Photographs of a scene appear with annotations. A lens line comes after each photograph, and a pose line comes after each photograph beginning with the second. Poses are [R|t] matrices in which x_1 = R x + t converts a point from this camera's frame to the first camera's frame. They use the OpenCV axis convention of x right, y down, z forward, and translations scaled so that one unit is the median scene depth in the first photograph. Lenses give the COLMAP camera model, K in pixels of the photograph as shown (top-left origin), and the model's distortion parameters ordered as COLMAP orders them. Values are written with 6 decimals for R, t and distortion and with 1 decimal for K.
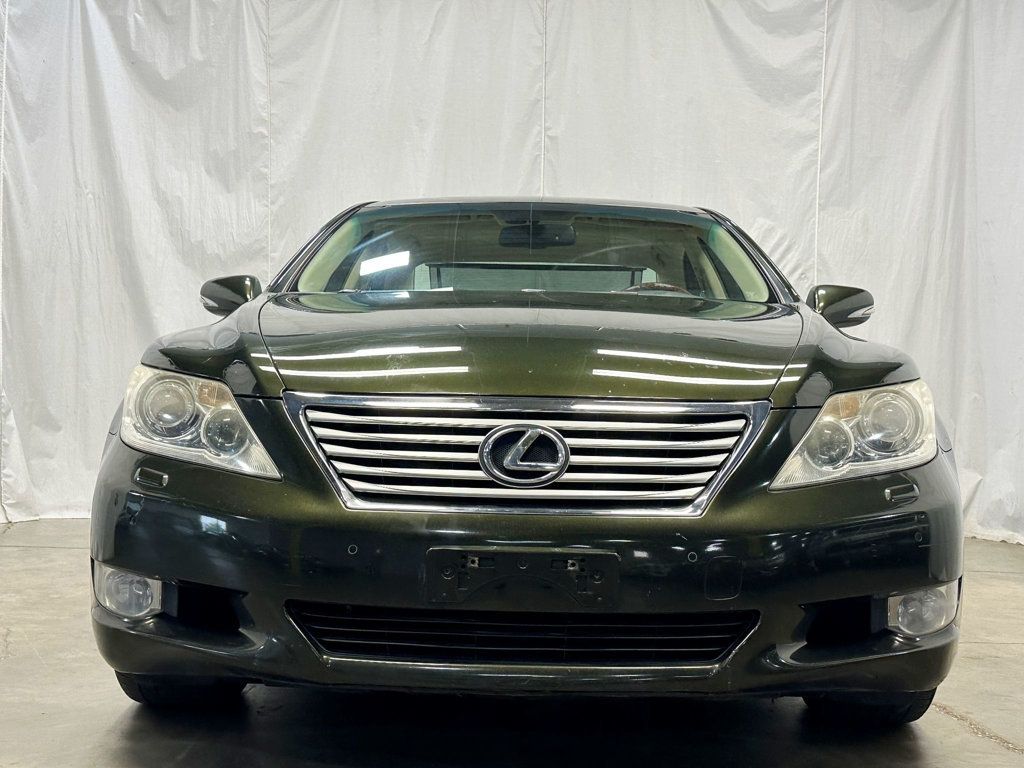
lens RADIAL K [[1362.8, 0, 512.0], [0, 1362.8, 384.0], [0, 0, 1]] dist [0.250098, -0.632246]
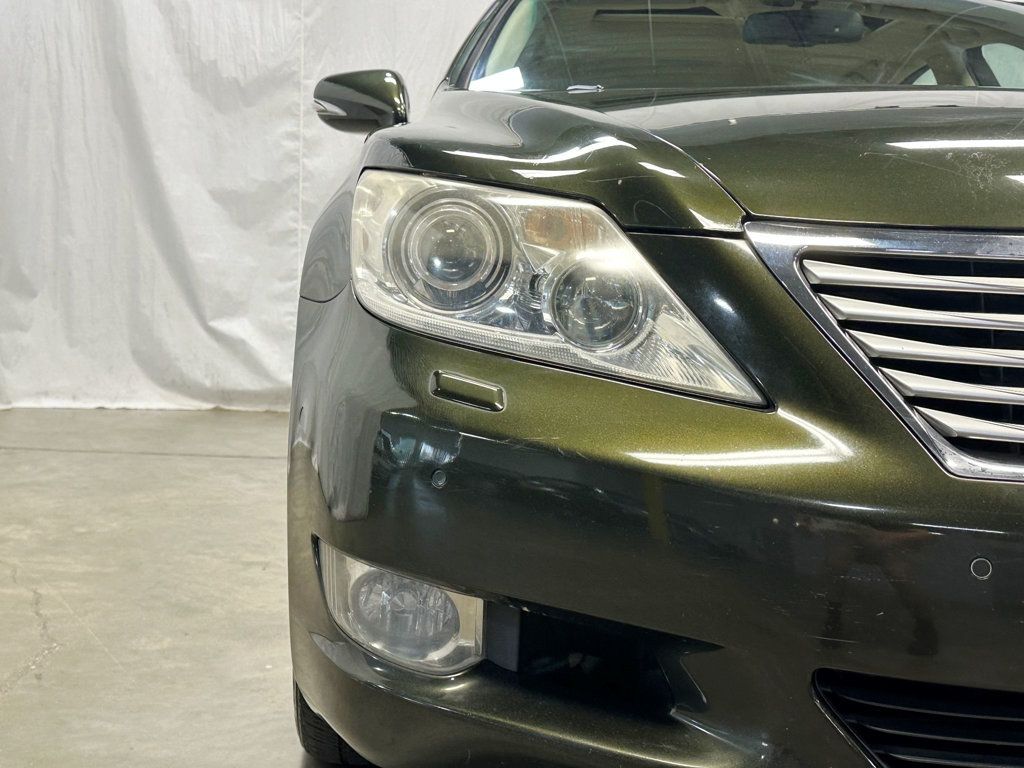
lens RADIAL K [[1343.7, 0, 512.6], [0, 1343.7, 372.2], [0, 0, 1]] dist [0.270684, -0.724070]
pose [[0.997373, 0.023315, 0.068579, -0.106989], [-0.028485, 0.996747, 0.075391, 0.009786], [-0.066598, -0.077146, 0.994793, 0.202017]]
